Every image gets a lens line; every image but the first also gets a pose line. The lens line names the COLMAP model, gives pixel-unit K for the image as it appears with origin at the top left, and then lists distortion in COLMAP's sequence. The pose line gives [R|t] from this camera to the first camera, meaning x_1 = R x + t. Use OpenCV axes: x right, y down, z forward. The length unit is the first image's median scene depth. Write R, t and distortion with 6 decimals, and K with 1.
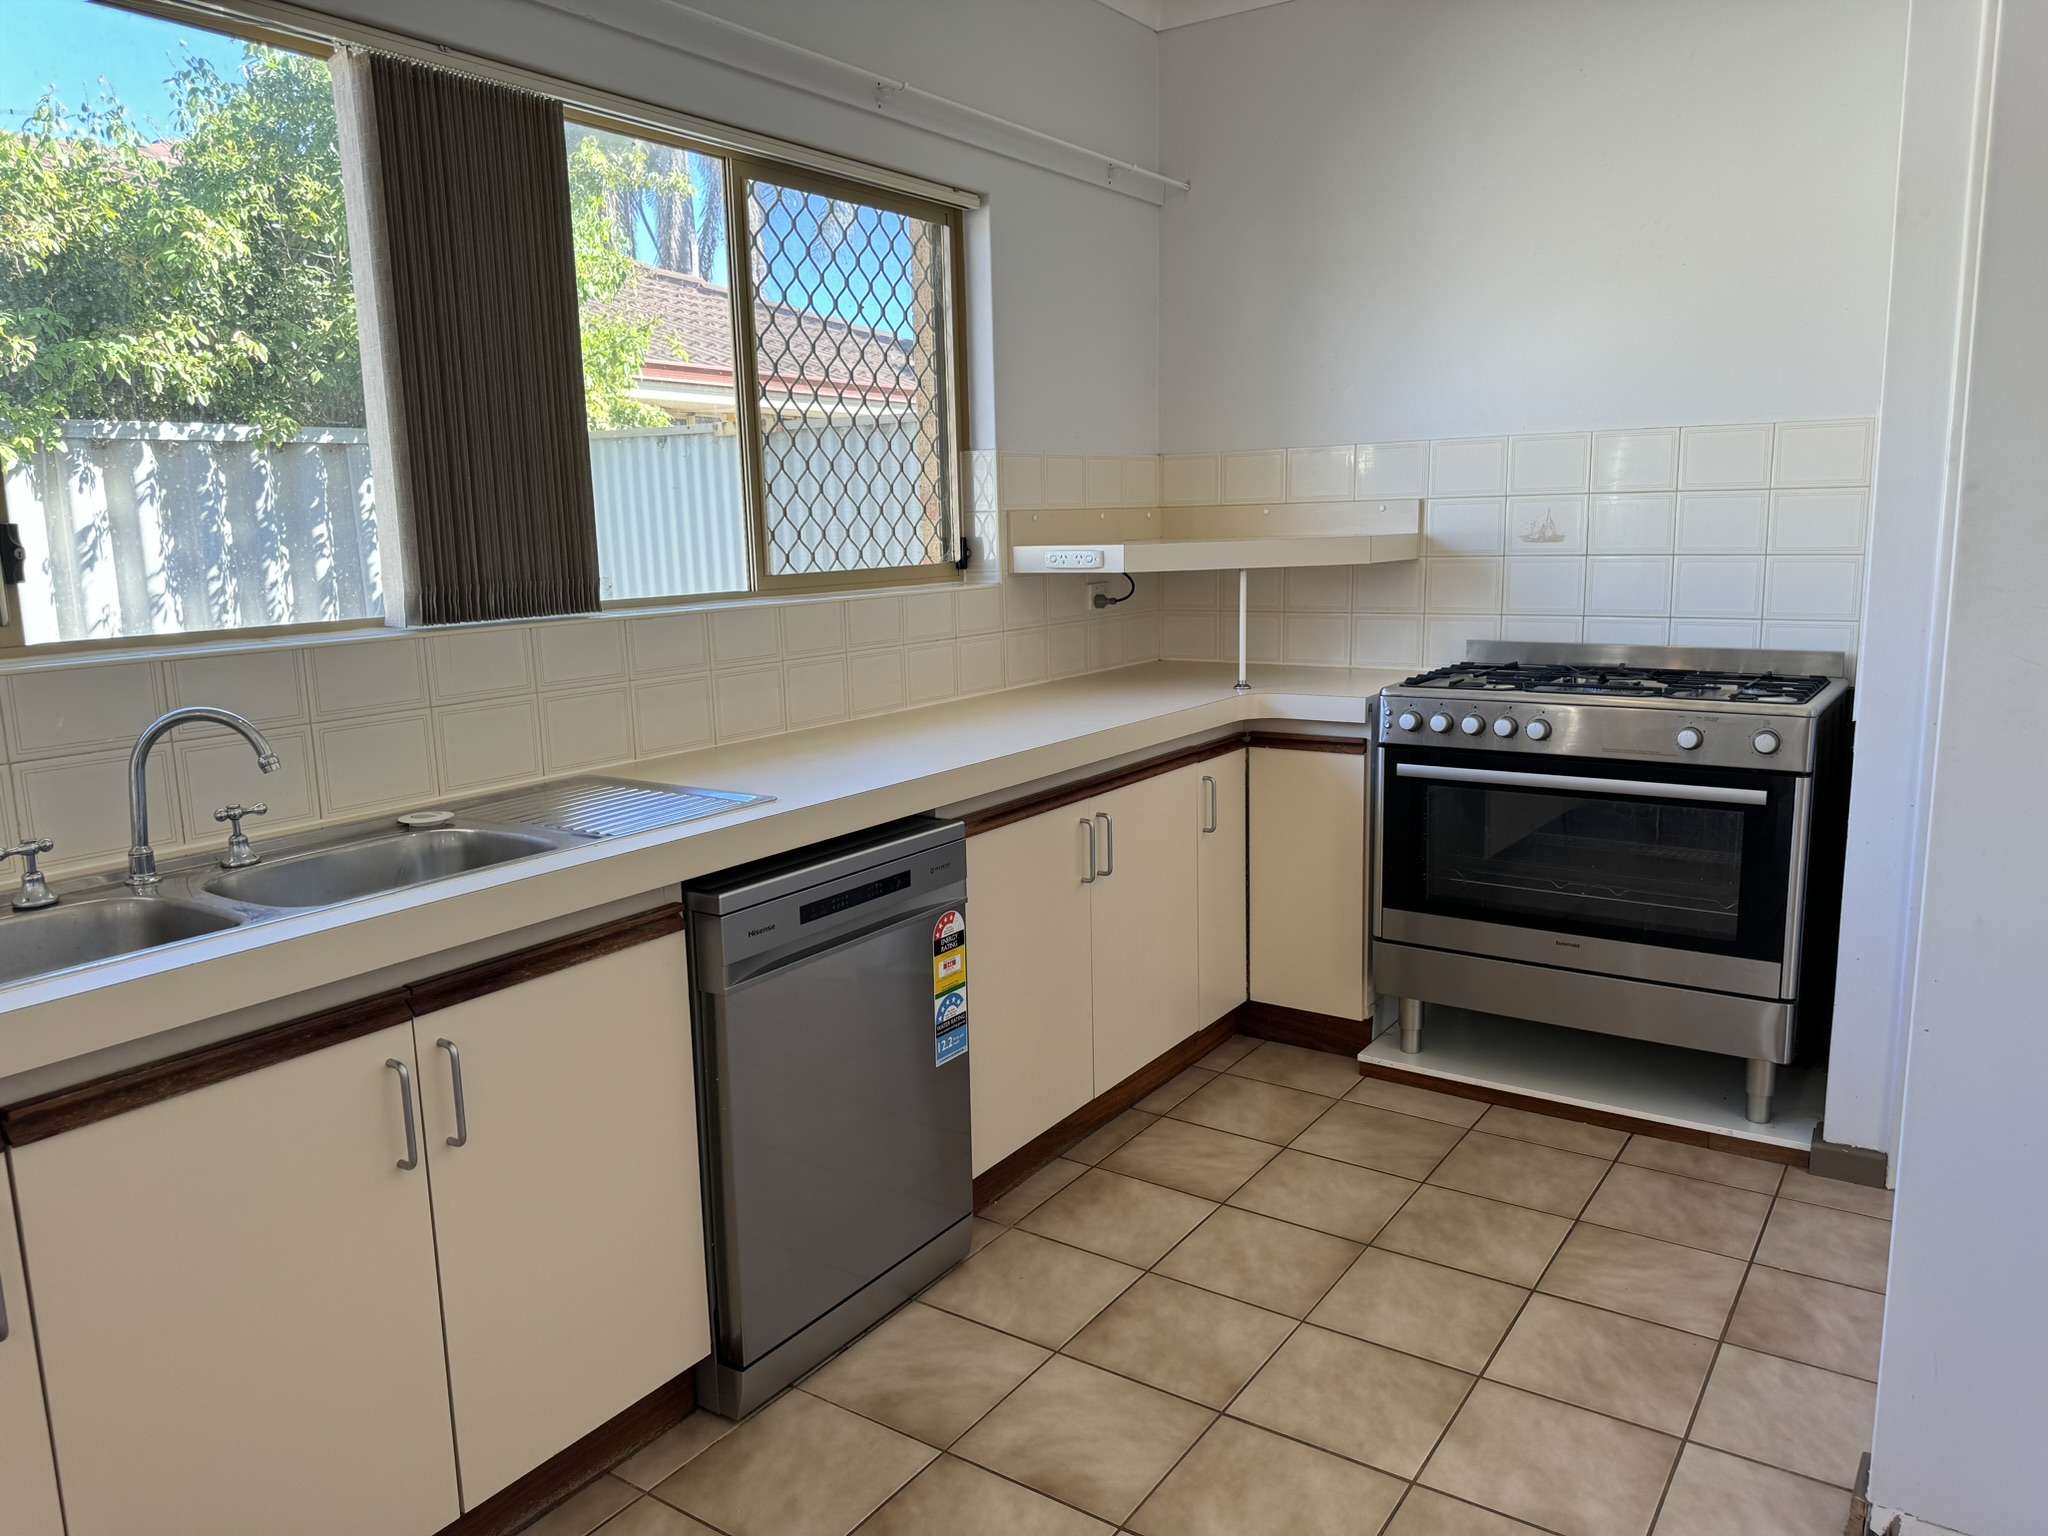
lens RADIAL K [[1428.6, 0, 1020.9], [0, 1428.6, 773.1], [0, 0, 1]] dist [0.106236, -0.176652]
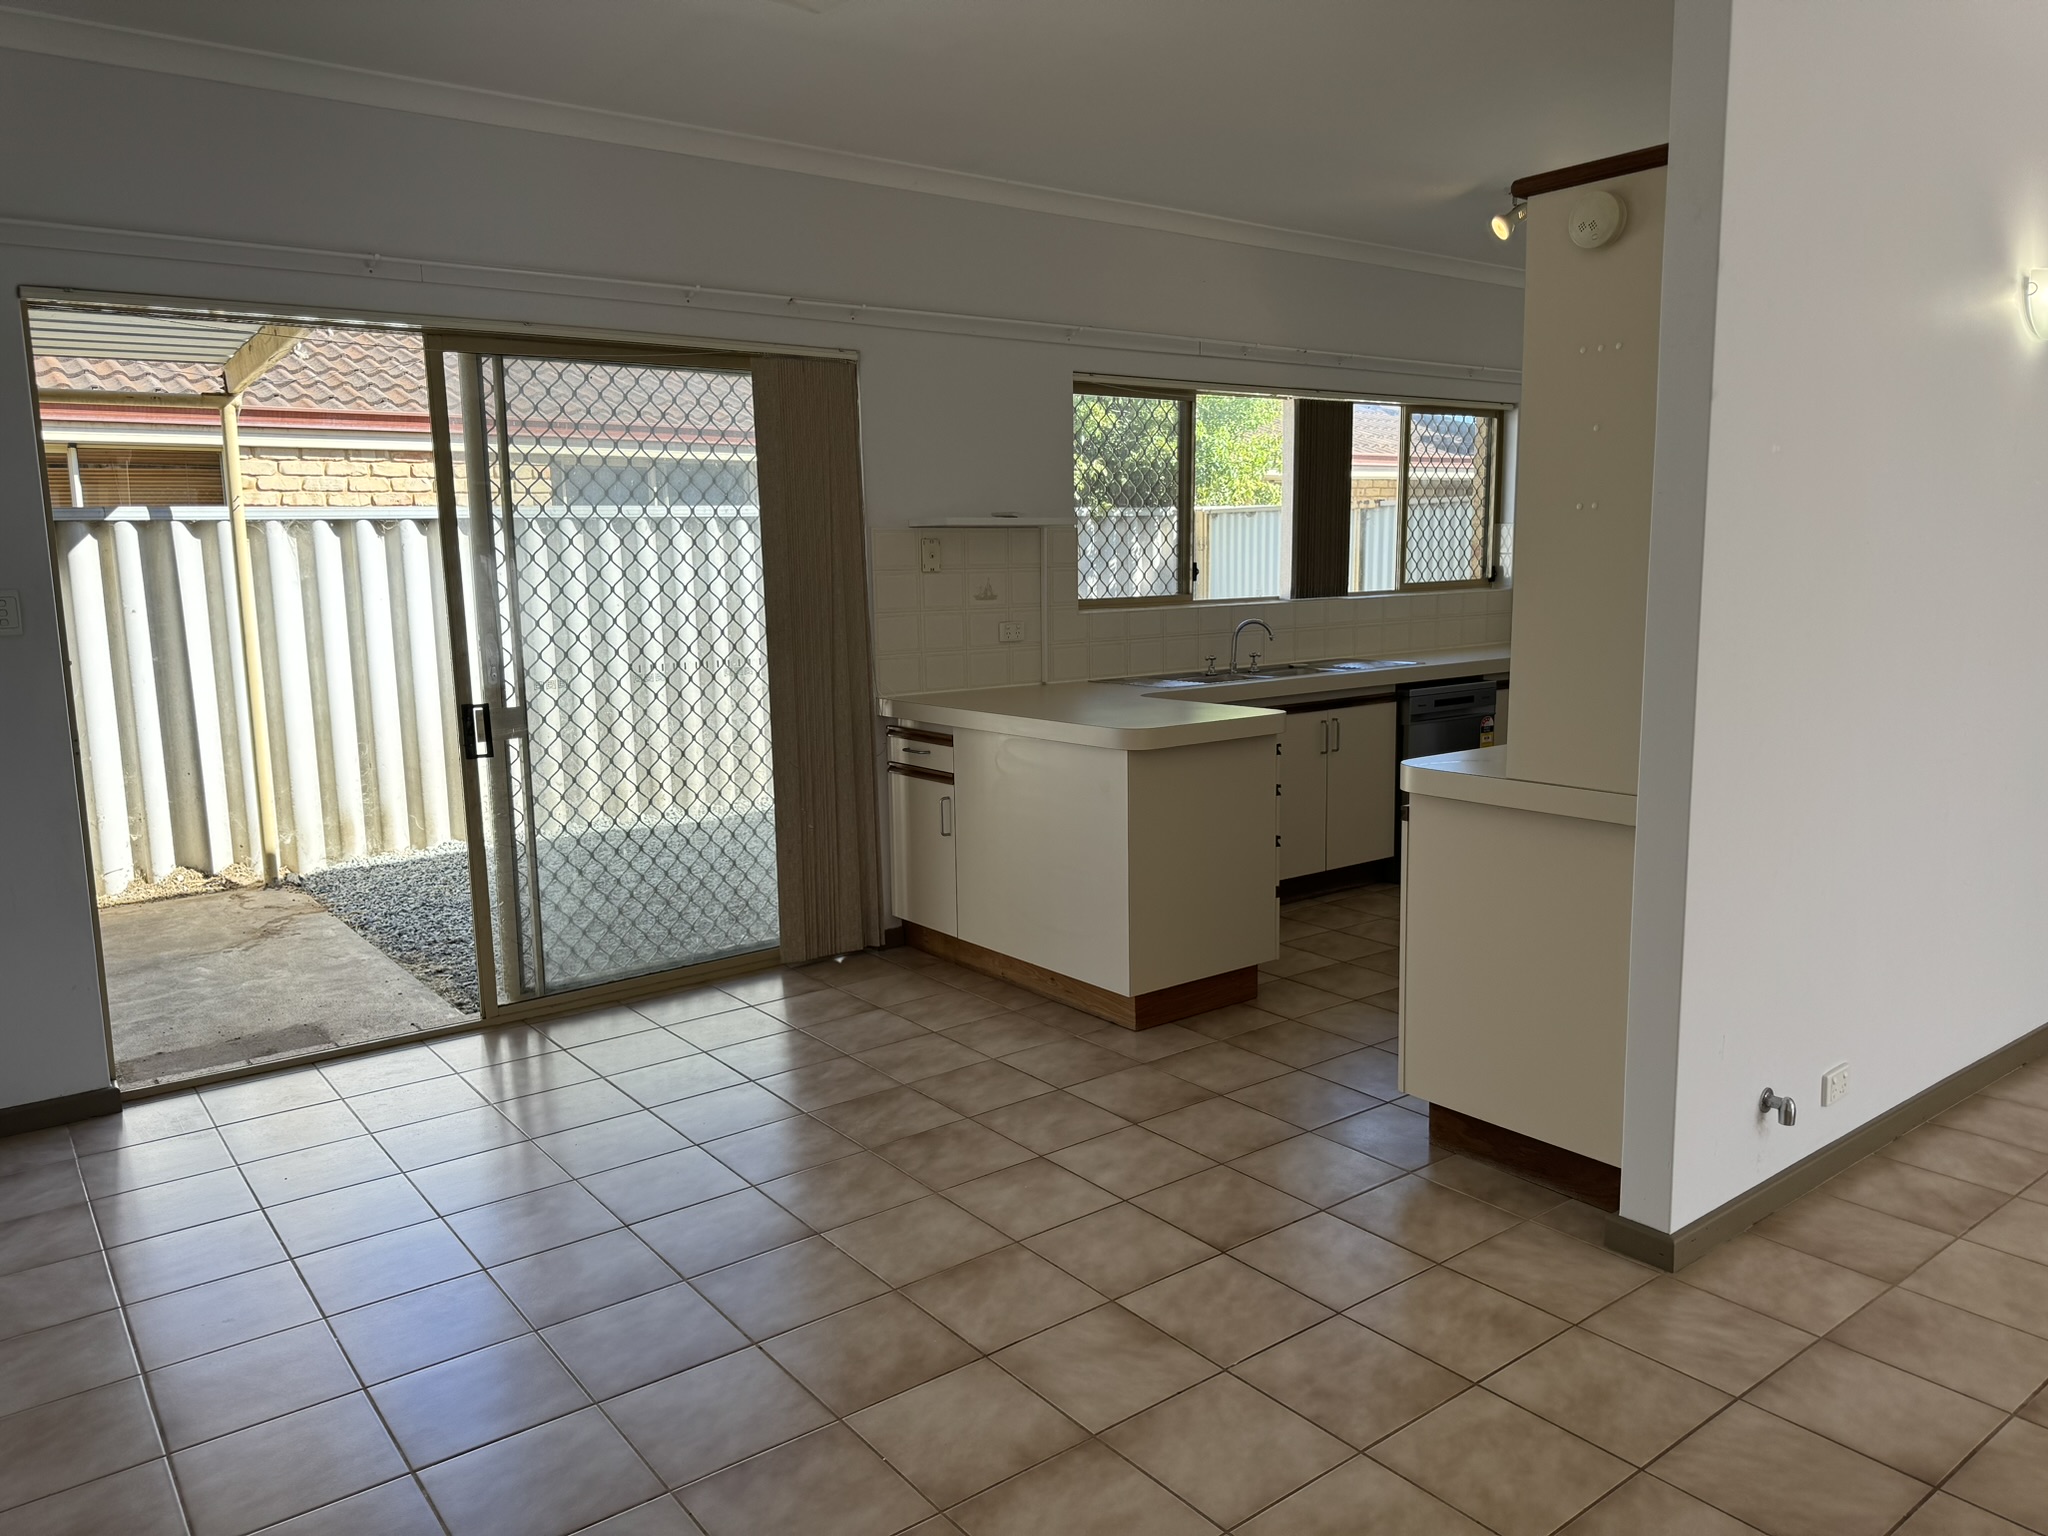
lens RADIAL K [[1435.3, 0, 1018.8], [0, 1435.3, 760.9], [0, 0, 1]] dist [0.111009, -0.129349]
pose [[0.949272, 0.051520, -0.310206, -0.030430], [-0.059870, 0.998054, -0.017451, 0.212621], [0.308703, 0.035137, 0.950509, -1.310463]]
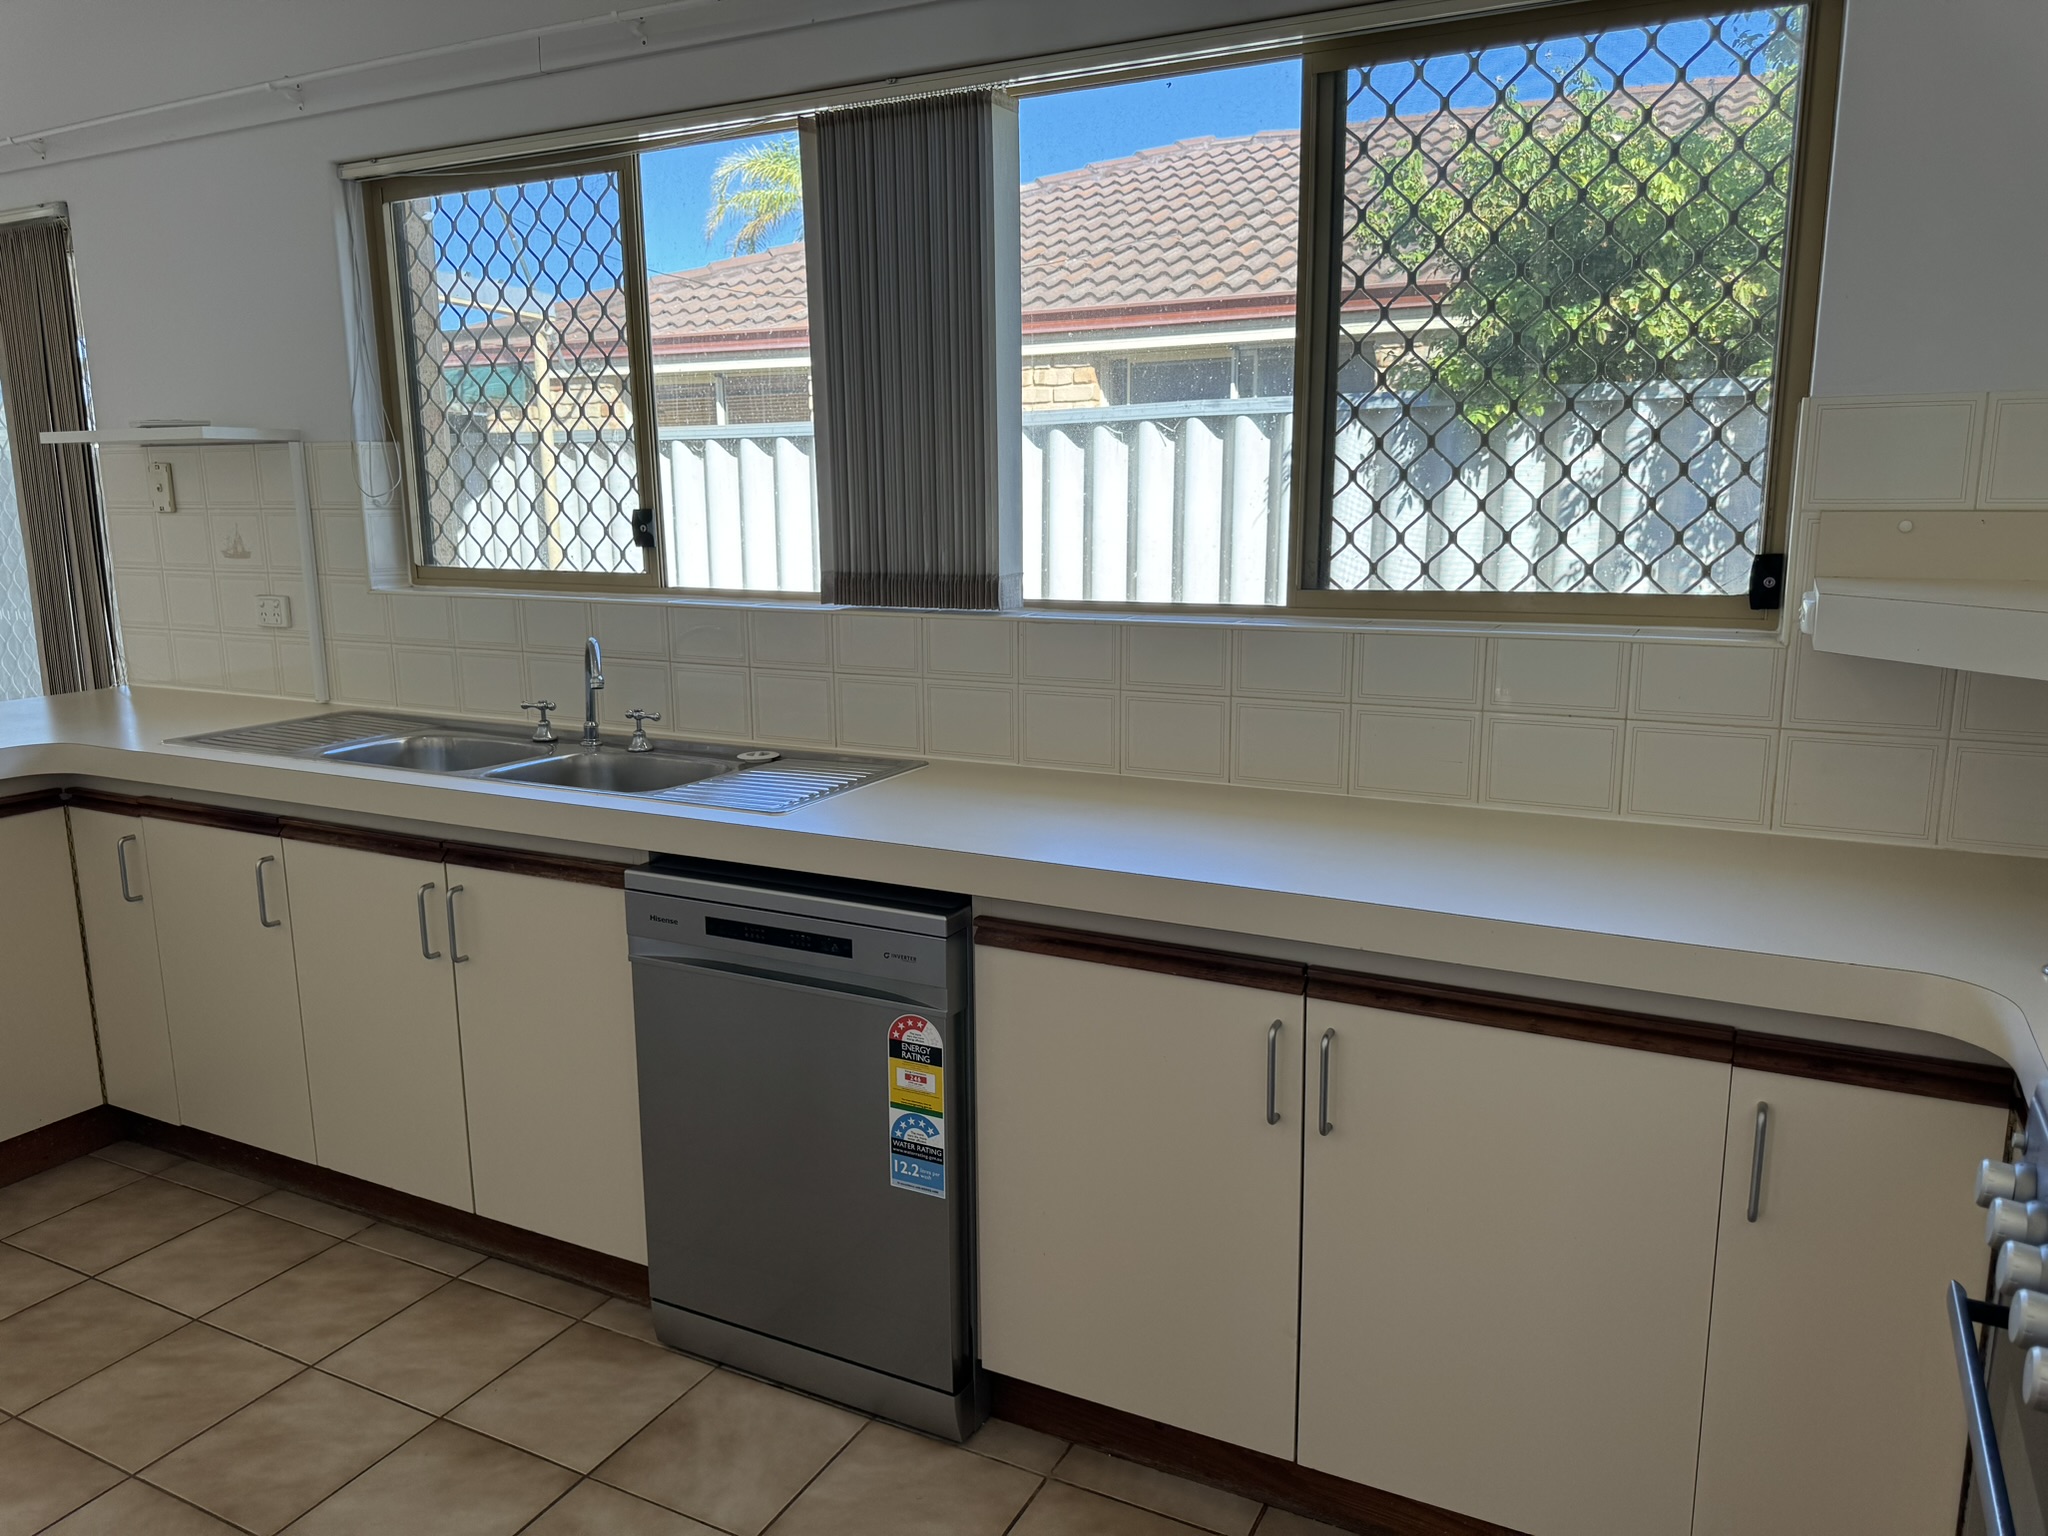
lens RADIAL K [[1466.1, 0, 1024.0], [0, 1466.1, 768.0], [0, 0, 1]] dist [0.008440, -0.005255]
pose [[0.126534, 0.212176, -0.969005, 0.578581], [-0.169501, 0.967115, 0.189628, -0.163437], [0.977373, 0.140253, 0.158337, 0.719480]]
